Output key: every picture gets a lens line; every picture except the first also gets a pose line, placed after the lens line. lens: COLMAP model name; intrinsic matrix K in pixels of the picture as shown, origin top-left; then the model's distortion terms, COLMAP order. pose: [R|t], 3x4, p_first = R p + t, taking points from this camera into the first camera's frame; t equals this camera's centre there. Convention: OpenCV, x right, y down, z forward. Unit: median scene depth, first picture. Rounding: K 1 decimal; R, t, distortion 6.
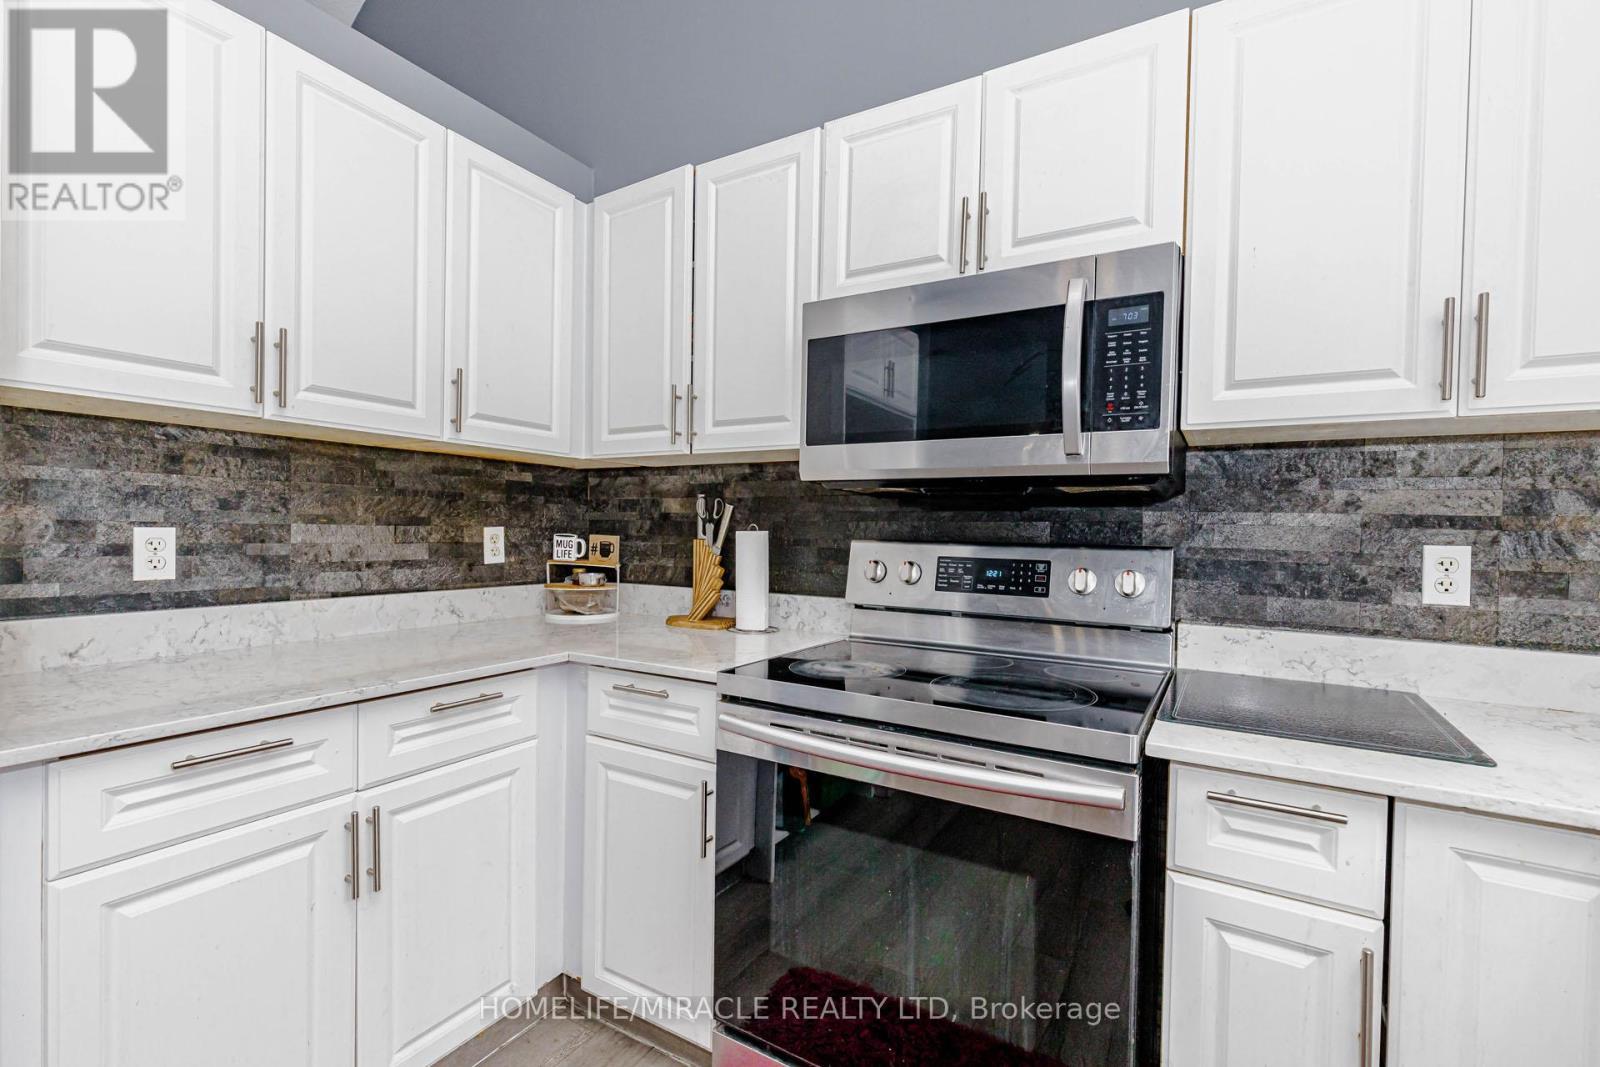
lens RADIAL K [[732.3, 0, 770.3], [0, 732.3, 539.0], [0, 0, 1]] dist [0.002104, -0.000194]
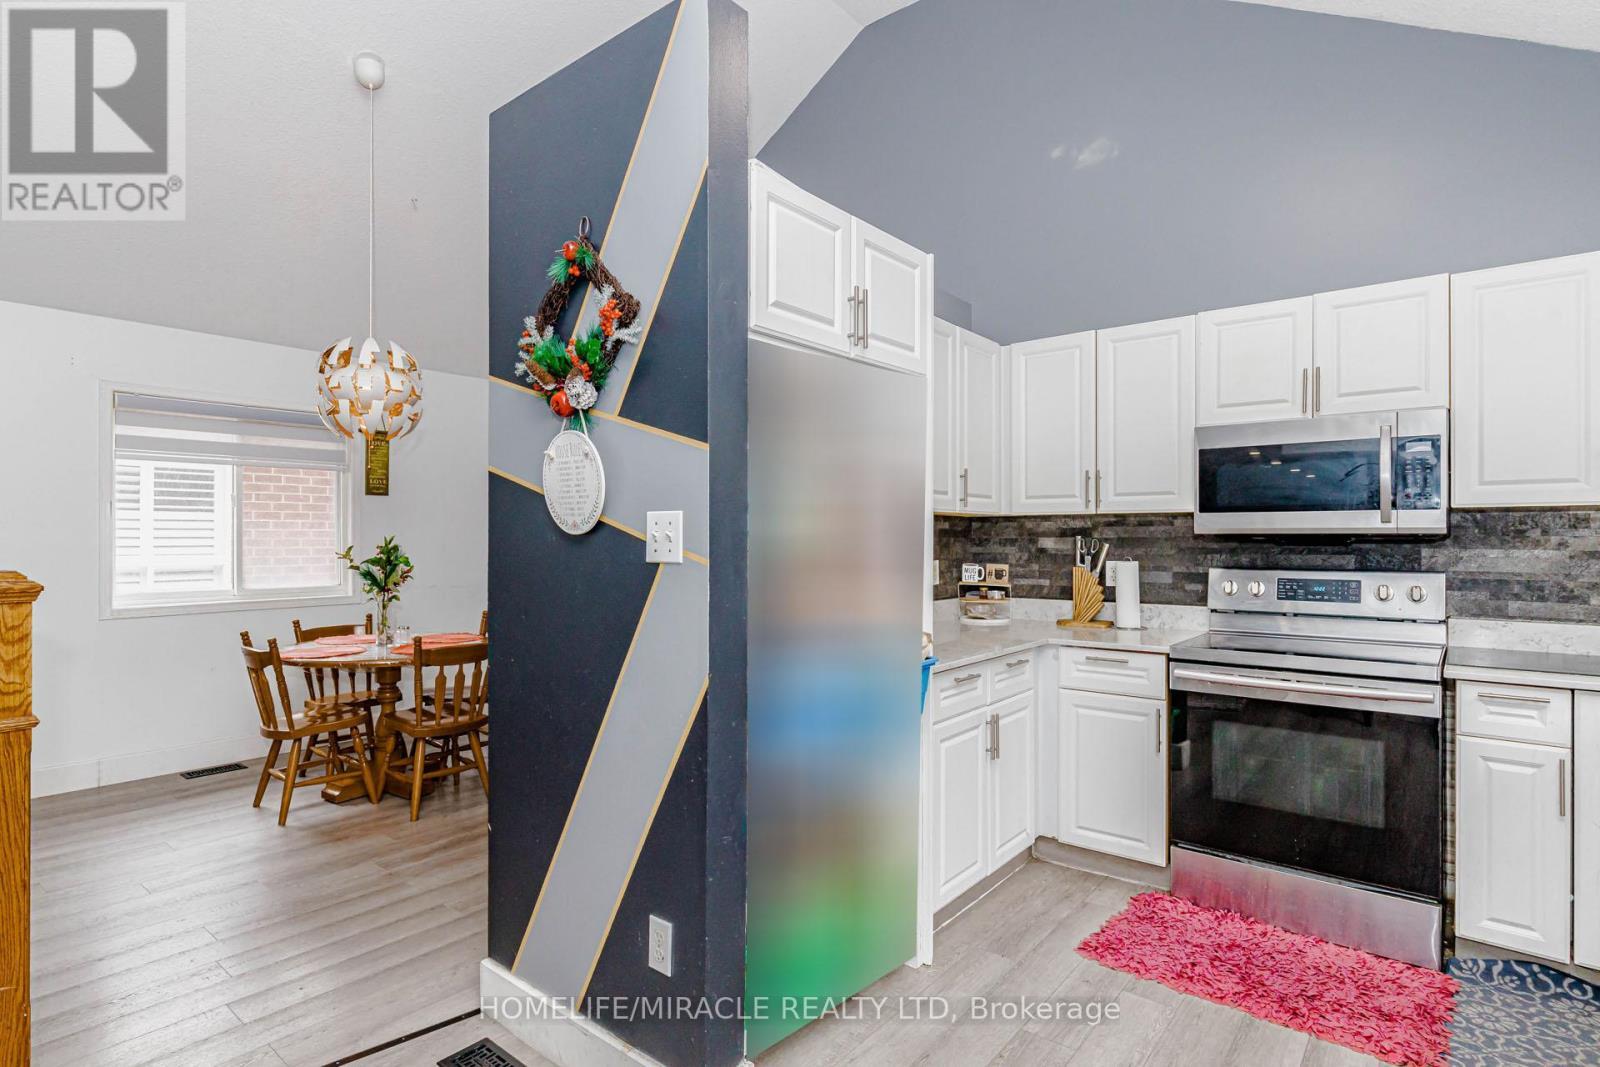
lens RADIAL K [[826.9, 0, 777.1], [0, 826.9, 534.5], [0, 0, 1]] dist [-0.000301, 0.000537]
pose [[0.990727, -0.019527, -0.134454, -0.676481], [0.017039, 0.999662, -0.019630, -0.060067], [0.134792, 0.017157, 0.990725, -1.032435]]
